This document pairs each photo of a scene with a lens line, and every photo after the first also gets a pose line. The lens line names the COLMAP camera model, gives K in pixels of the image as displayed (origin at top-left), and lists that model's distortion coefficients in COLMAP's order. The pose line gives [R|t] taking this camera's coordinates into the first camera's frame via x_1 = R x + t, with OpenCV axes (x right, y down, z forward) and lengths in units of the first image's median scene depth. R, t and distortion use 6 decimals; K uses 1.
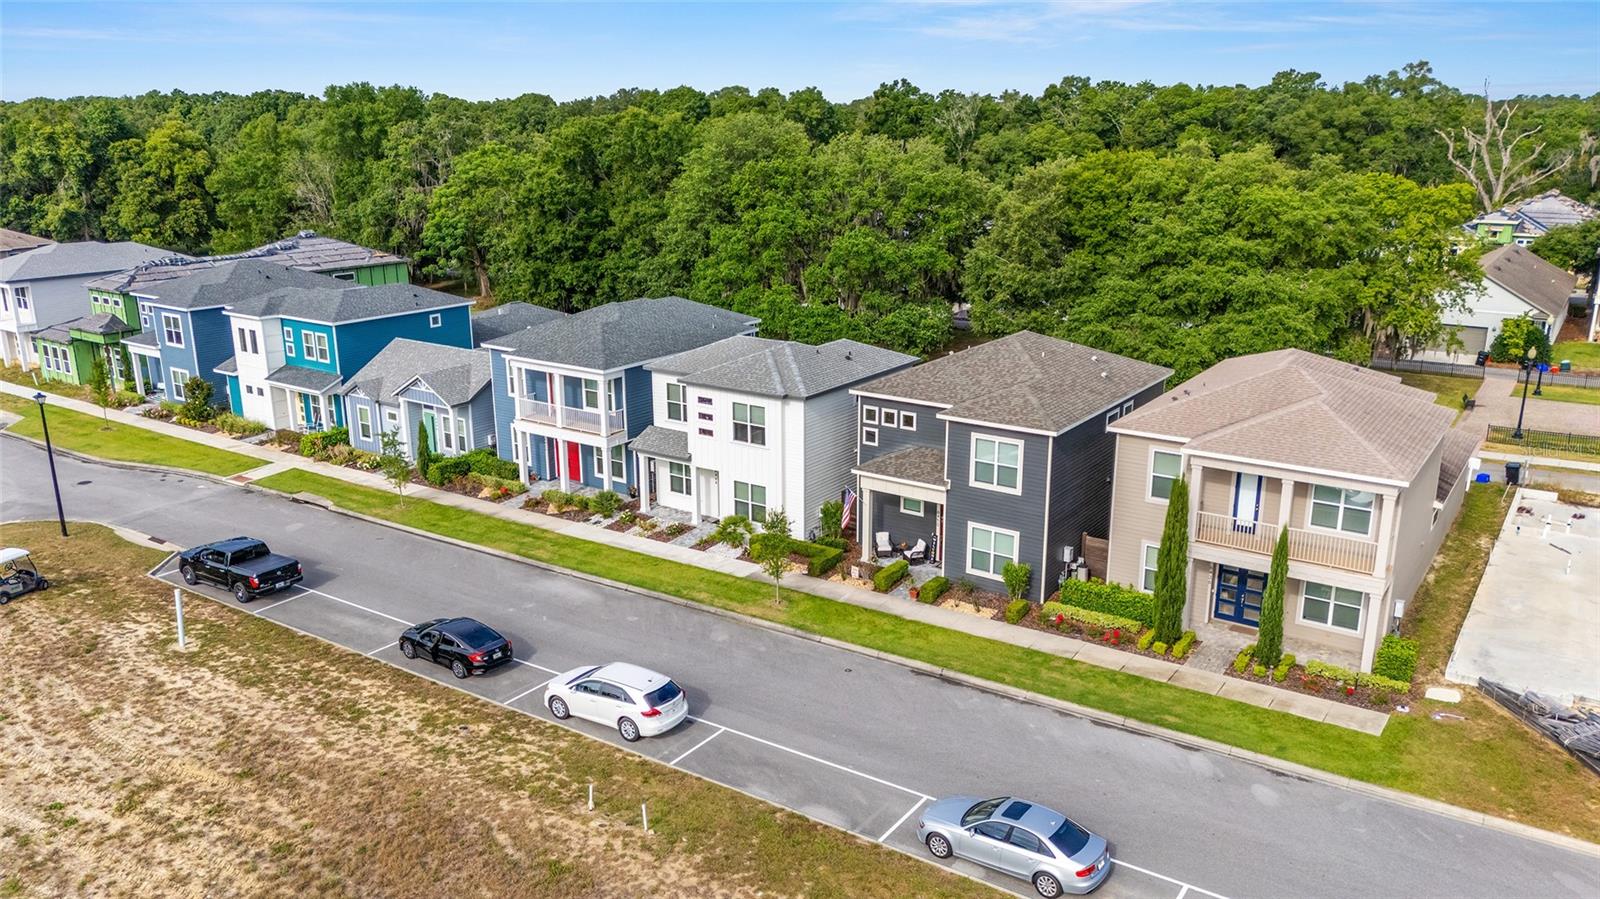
lens RADIAL K [[1183.0, 0, 800.0], [0, 1183.0, 449.5], [0, 0, 1]] dist [0.079862, -0.082404]
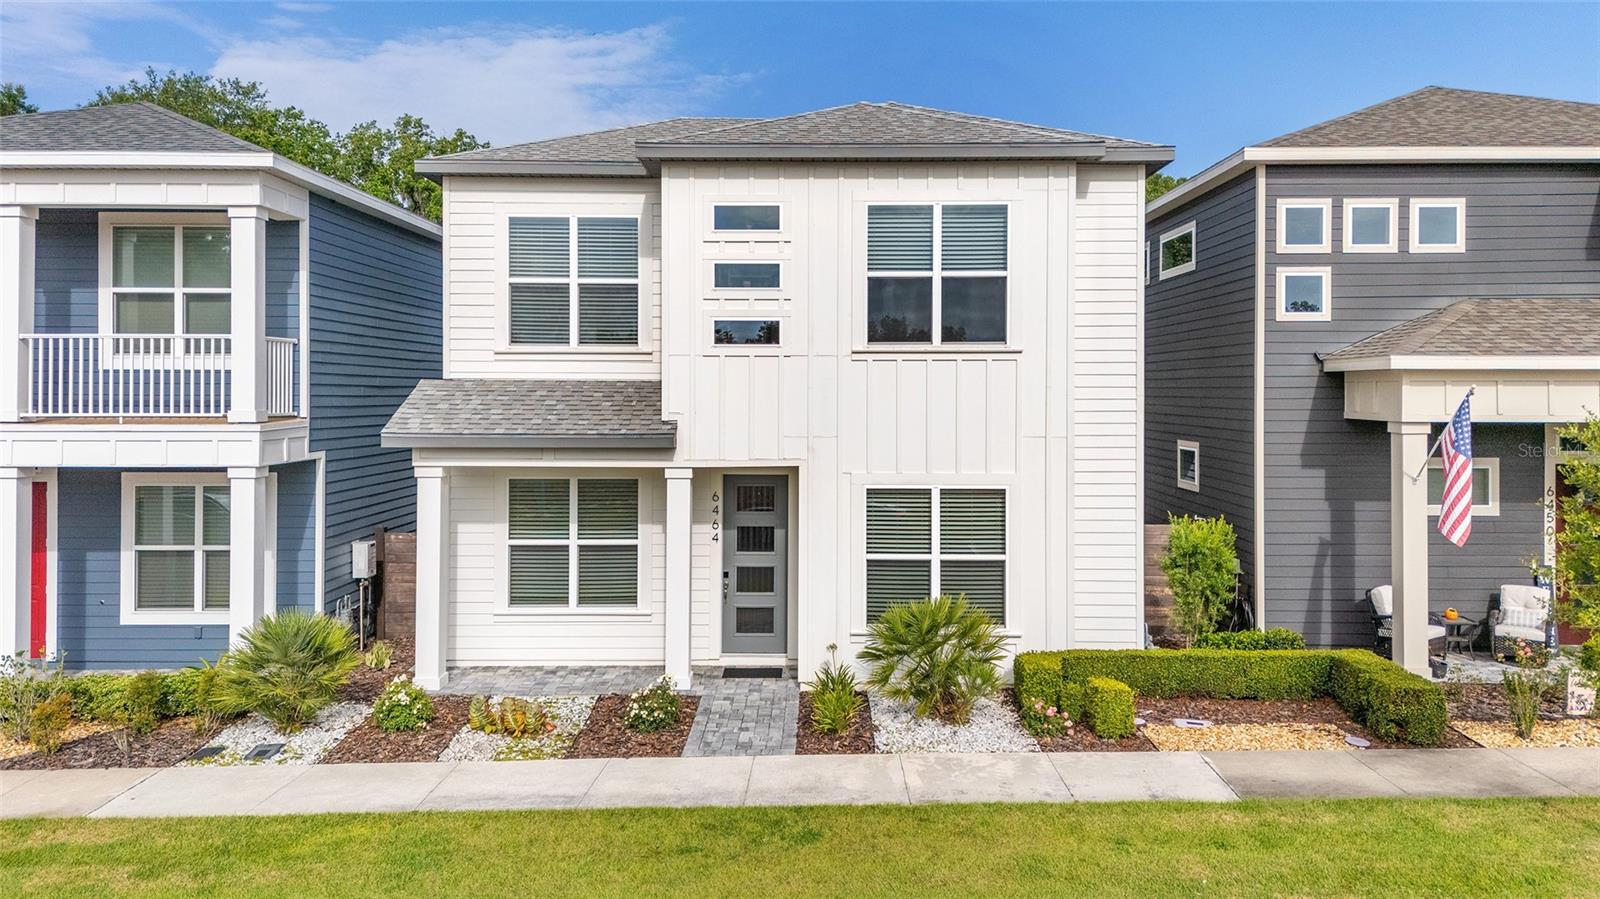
lens RADIAL K [[1187.8, 0, 804.8], [0, 1187.8, 399.9], [0, 0, 1]] dist [0.073967, -0.084128]
pose [[0.828220, 0.000729, 0.560403, -0.225799], [0.149444, 0.963499, -0.222117, 0.065826], [-0.540110, 0.267711, 0.797880, 0.763308]]
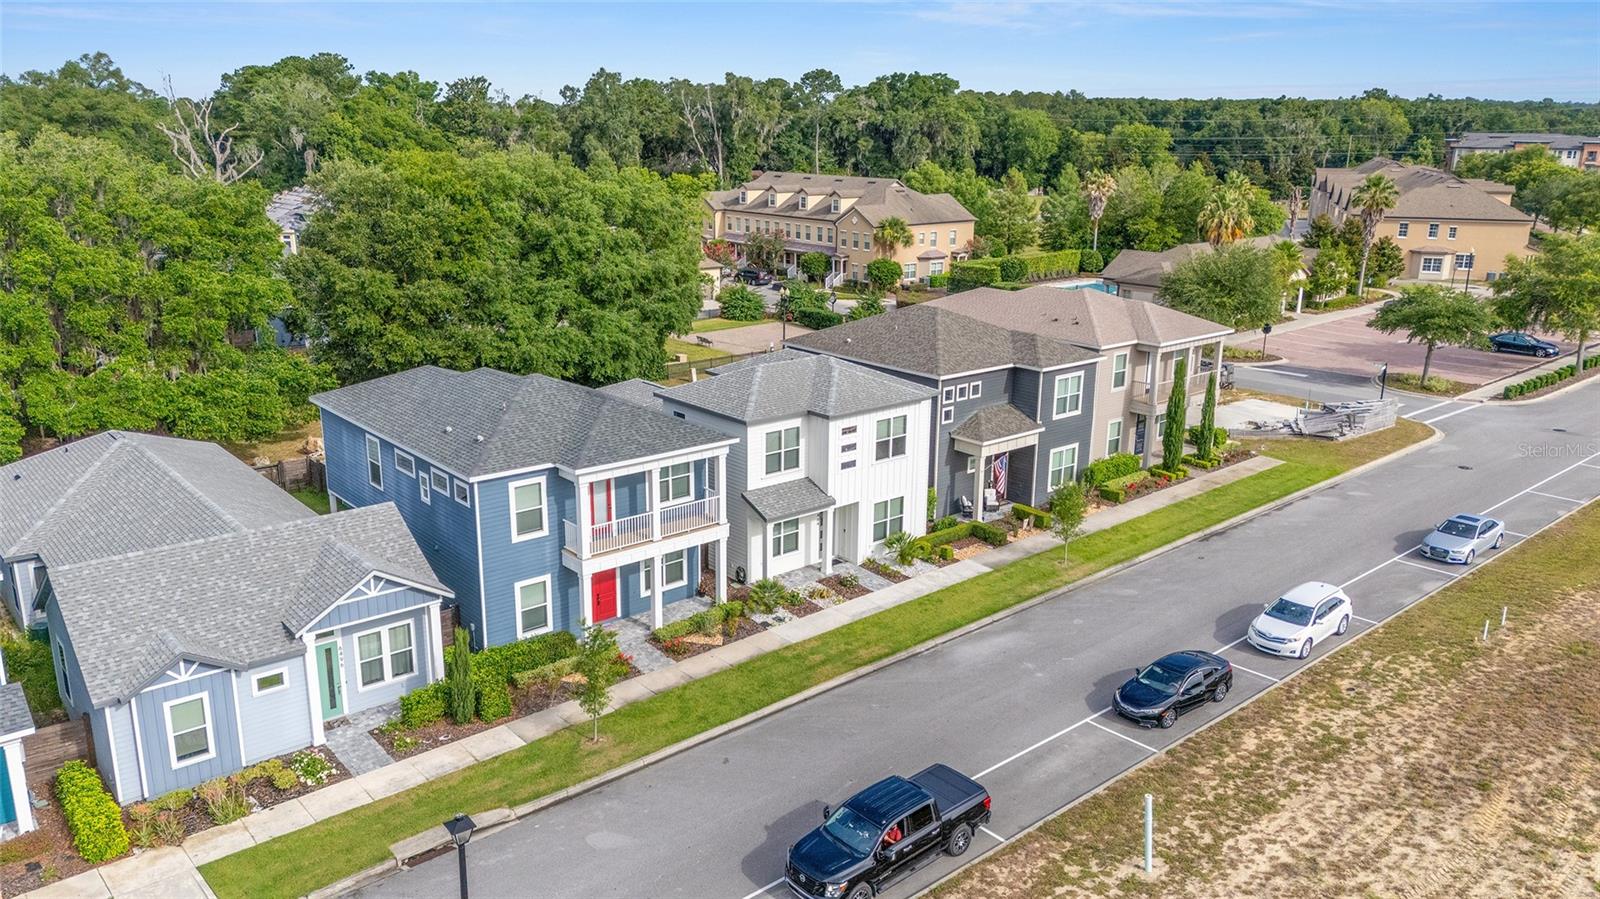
lens RADIAL K [[1194.8, 0, 809.4], [0, 1194.8, 455.1], [0, 0, 1]] dist [0.085525, -0.089058]
pose [[0.248833, -0.257105, 0.933798, -0.936196], [0.250426, 0.948418, 0.194398, -0.206292], [-0.935611, 0.185475, 0.300383, 0.744580]]
